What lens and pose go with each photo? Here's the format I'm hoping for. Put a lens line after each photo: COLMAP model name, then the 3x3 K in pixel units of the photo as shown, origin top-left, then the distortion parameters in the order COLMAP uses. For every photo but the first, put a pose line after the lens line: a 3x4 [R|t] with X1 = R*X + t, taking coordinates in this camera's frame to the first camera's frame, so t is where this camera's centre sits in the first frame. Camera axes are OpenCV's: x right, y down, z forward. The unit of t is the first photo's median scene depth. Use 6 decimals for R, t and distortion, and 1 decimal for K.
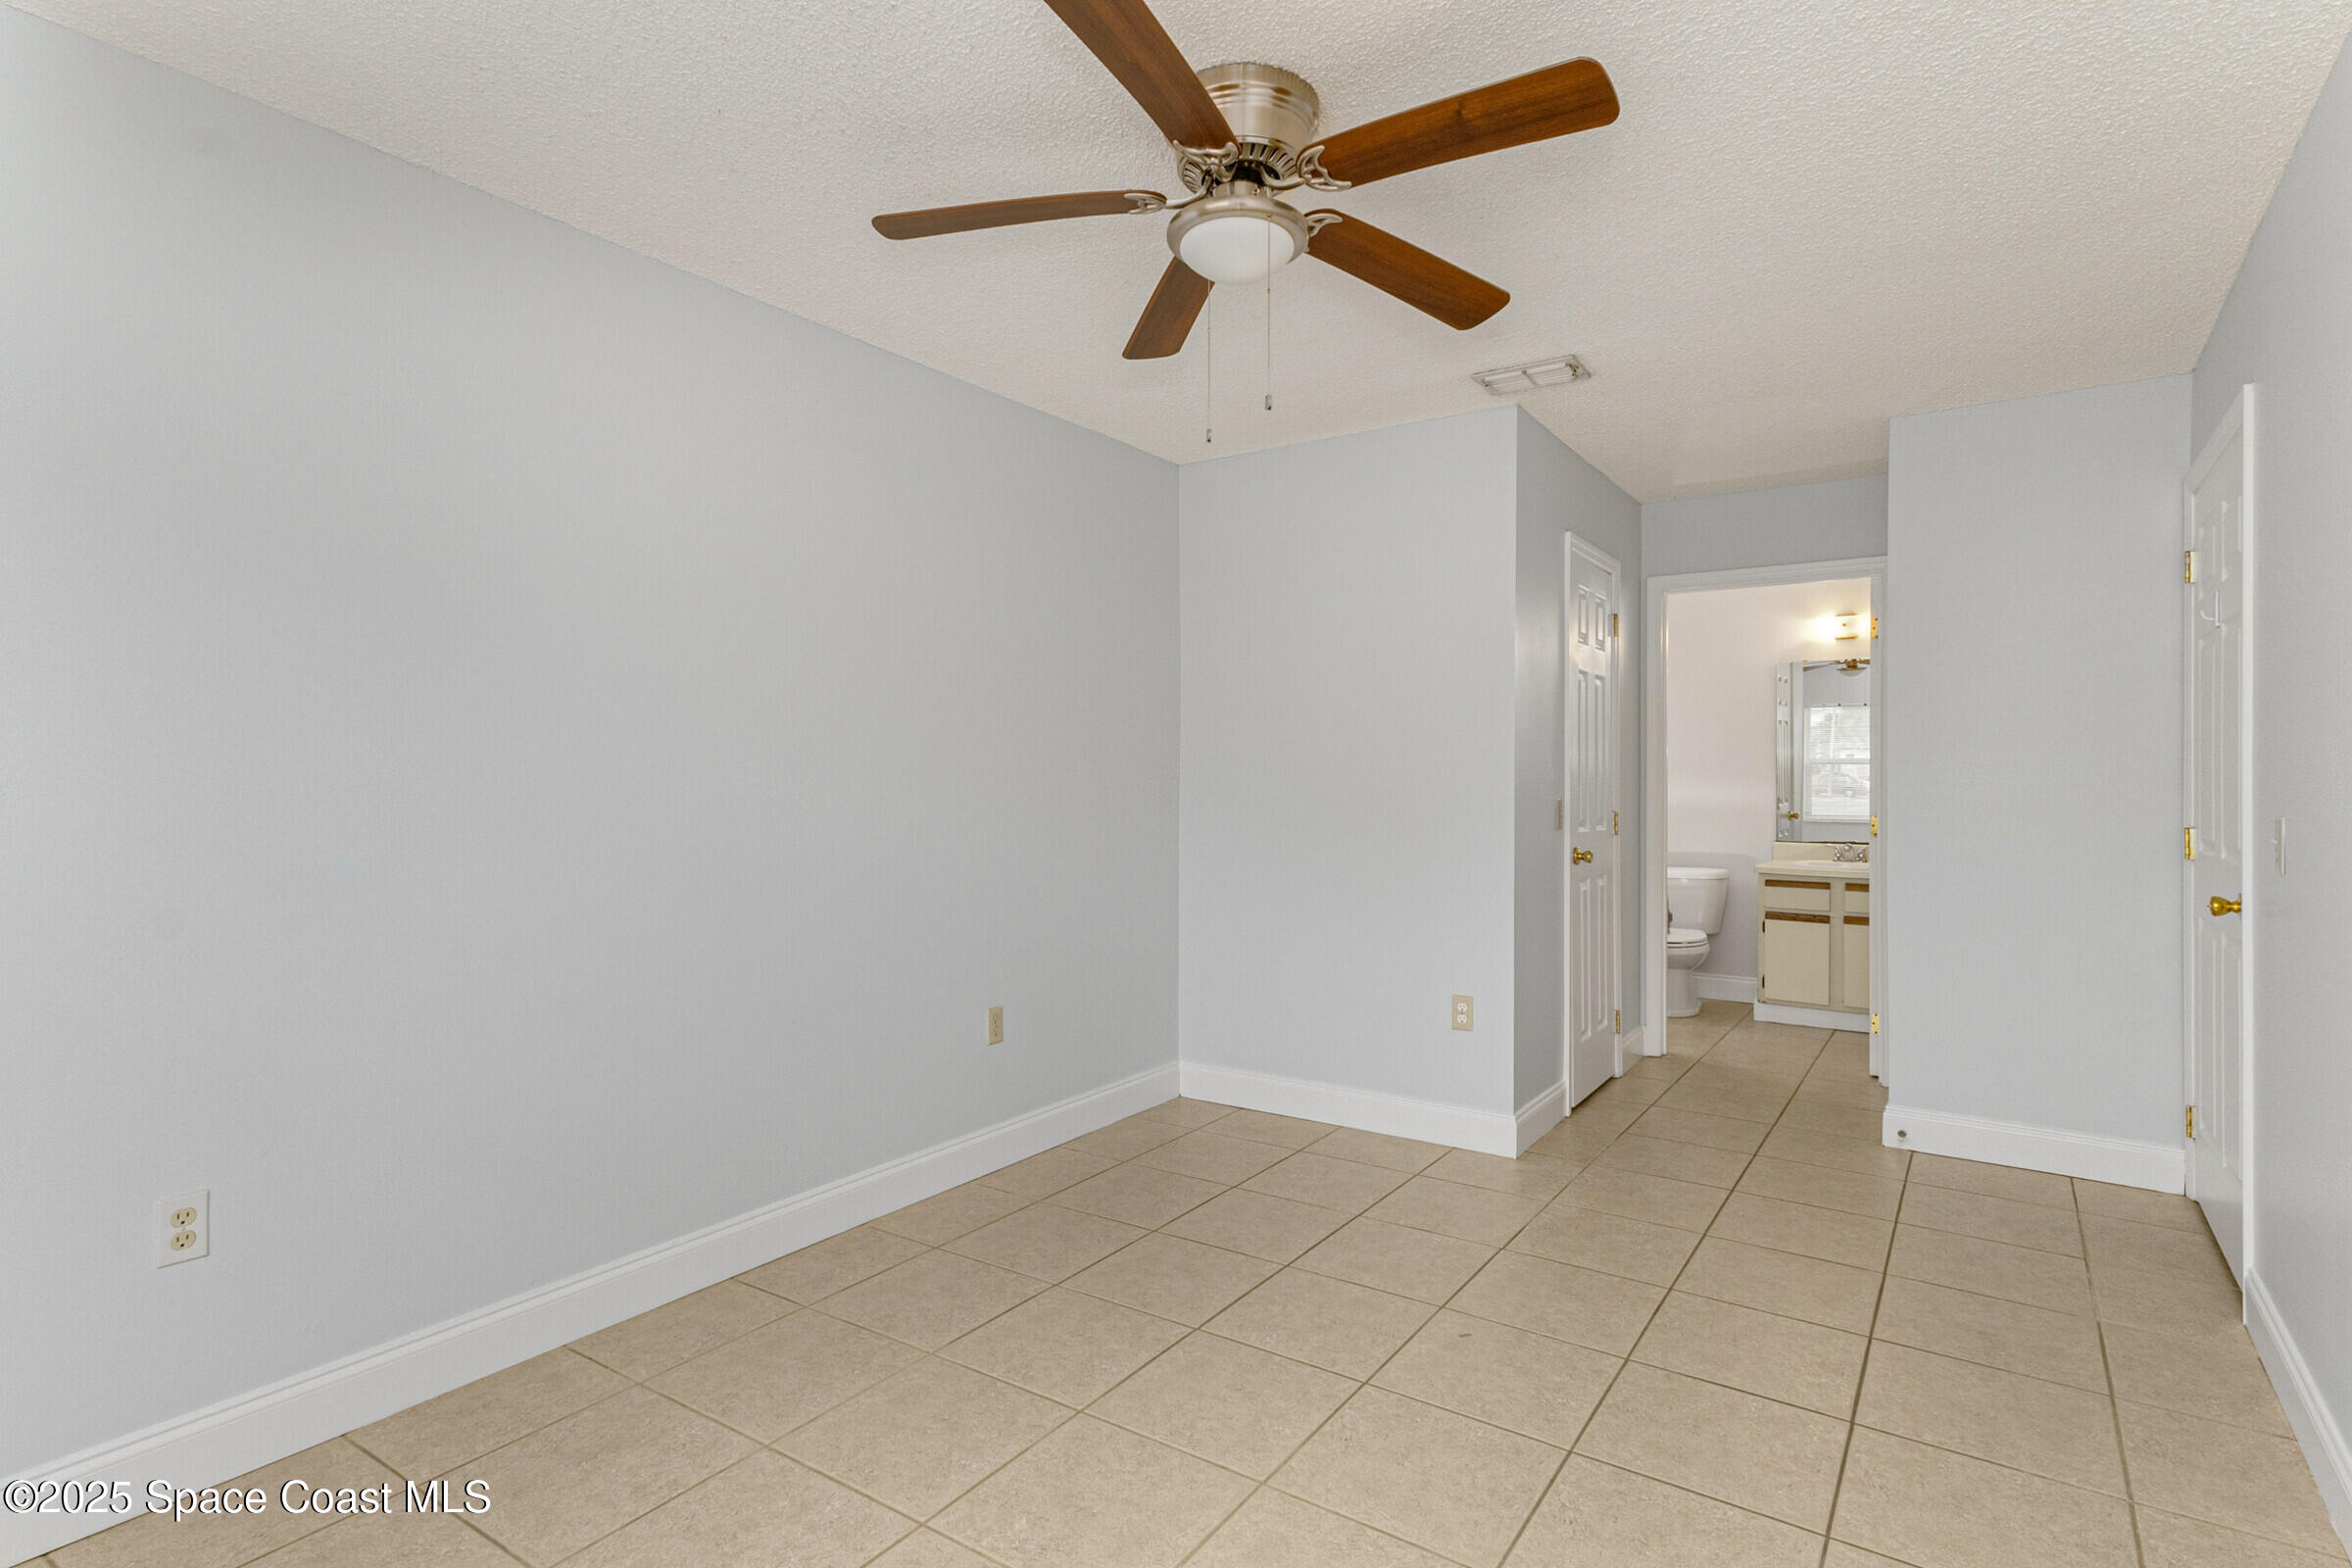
lens RADIAL K [[1161.8, 0, 1162.9], [0, 1161.8, 785.1], [0, 0, 1]] dist [0.020461, 0.000199]
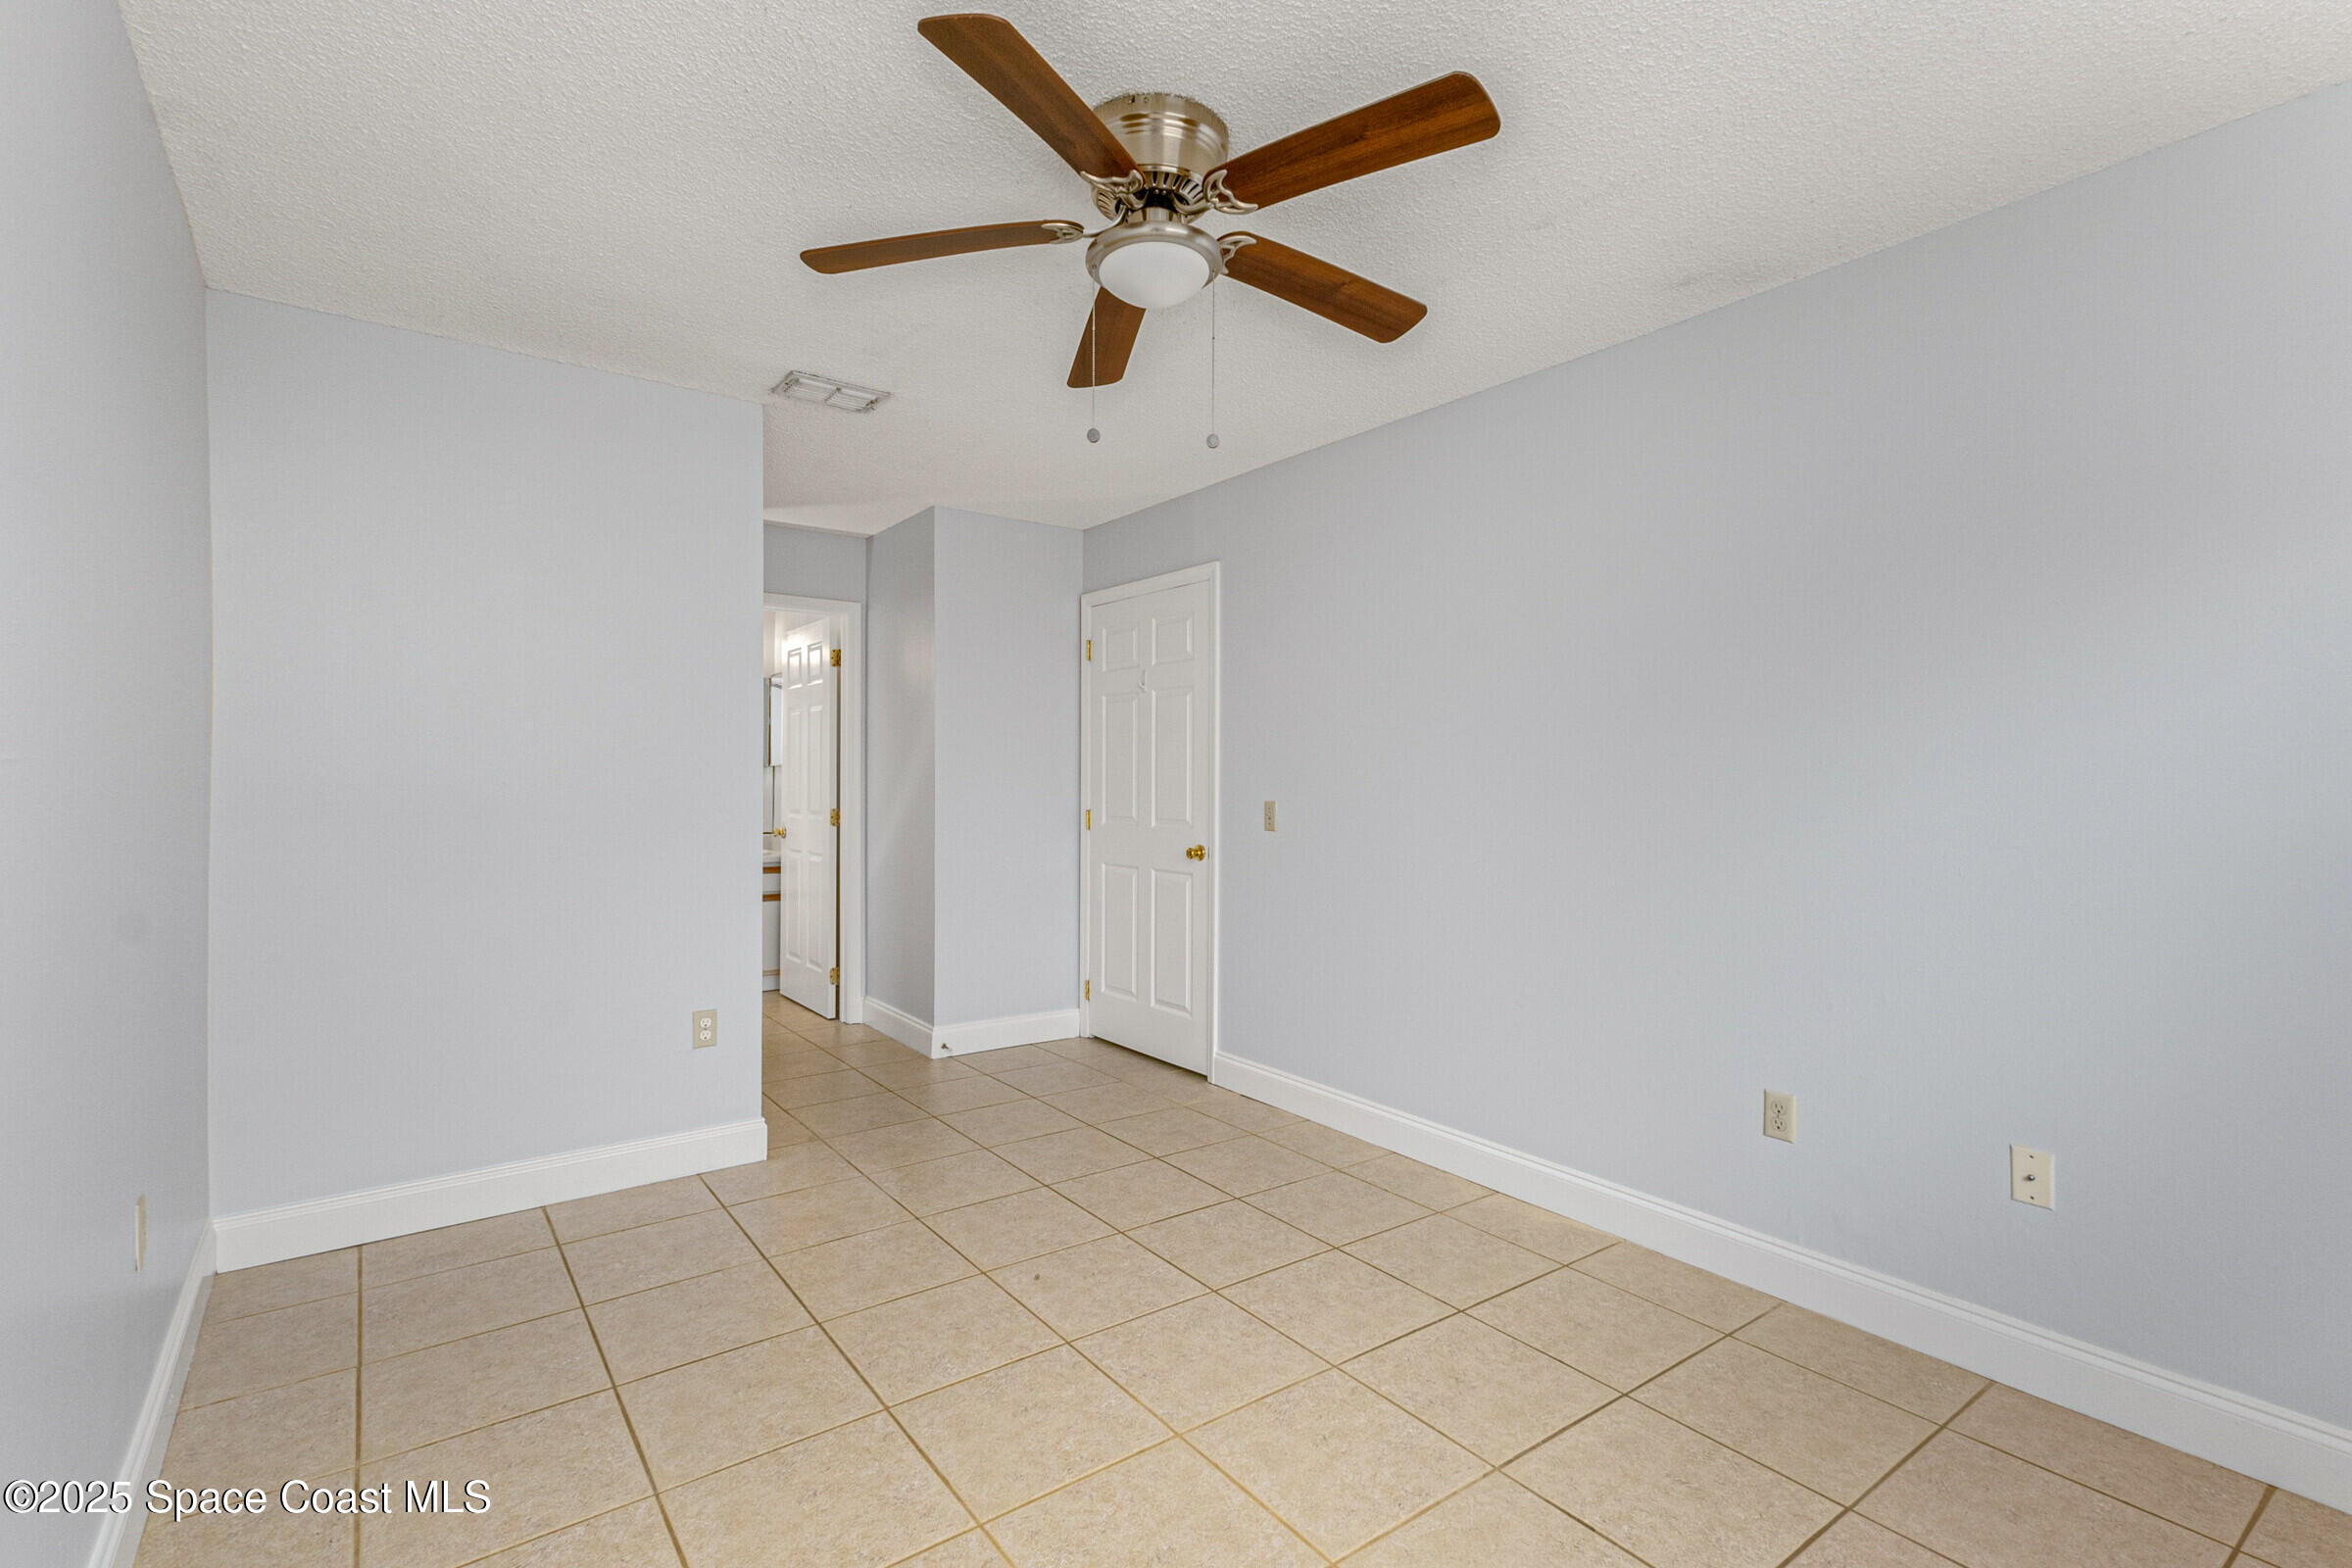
lens RADIAL K [[1098.7, 0, 1154.9], [0, 1098.7, 787.4], [0, 0, 1]] dist [0.012491, 0.000264]
pose [[0.325544, -0.008199, 0.945491, -0.492856], [0.004000, 0.999965, 0.007294, -0.004870], [-0.945519, 0.001408, 0.325565, 0.385831]]
